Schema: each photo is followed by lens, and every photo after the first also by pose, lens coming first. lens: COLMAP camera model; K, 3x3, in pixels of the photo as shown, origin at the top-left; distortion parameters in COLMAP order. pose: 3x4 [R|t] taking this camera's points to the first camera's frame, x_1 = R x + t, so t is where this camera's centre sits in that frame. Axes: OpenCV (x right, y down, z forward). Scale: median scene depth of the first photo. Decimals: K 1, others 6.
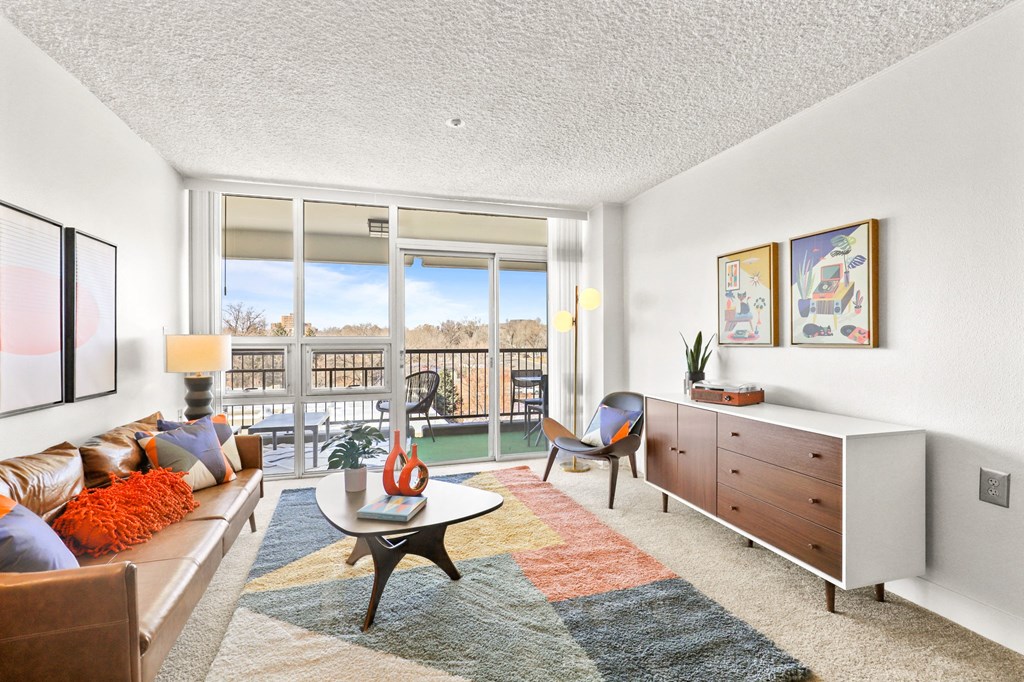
lens RADIAL K [[490.6, 0, 512.0], [0, 490.6, 341.0], [0, 0, 1]] dist [-0.002774, -0.000260]
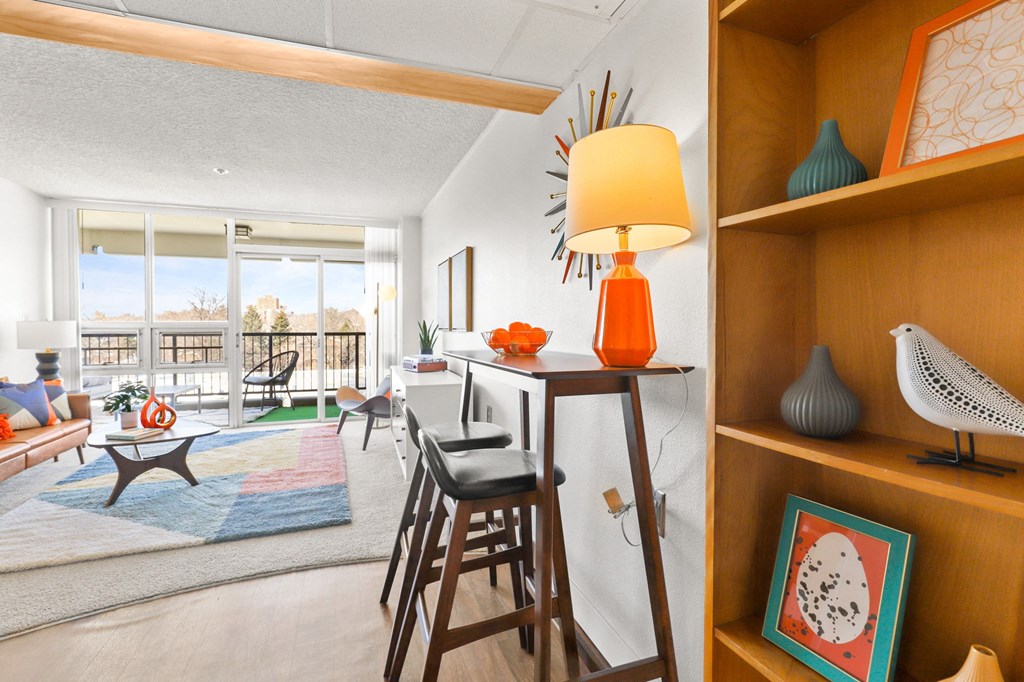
lens RADIAL K [[496.3, 0, 510.0], [0, 496.3, 333.3], [0, 0, 1]] dist [-0.000482, 0.000695]
pose [[0.999671, 0.003285, 0.025442, 0.668897], [-0.003689, 0.999868, 0.015853, -0.005902], [-0.025387, -0.015942, 0.999551, -0.441128]]
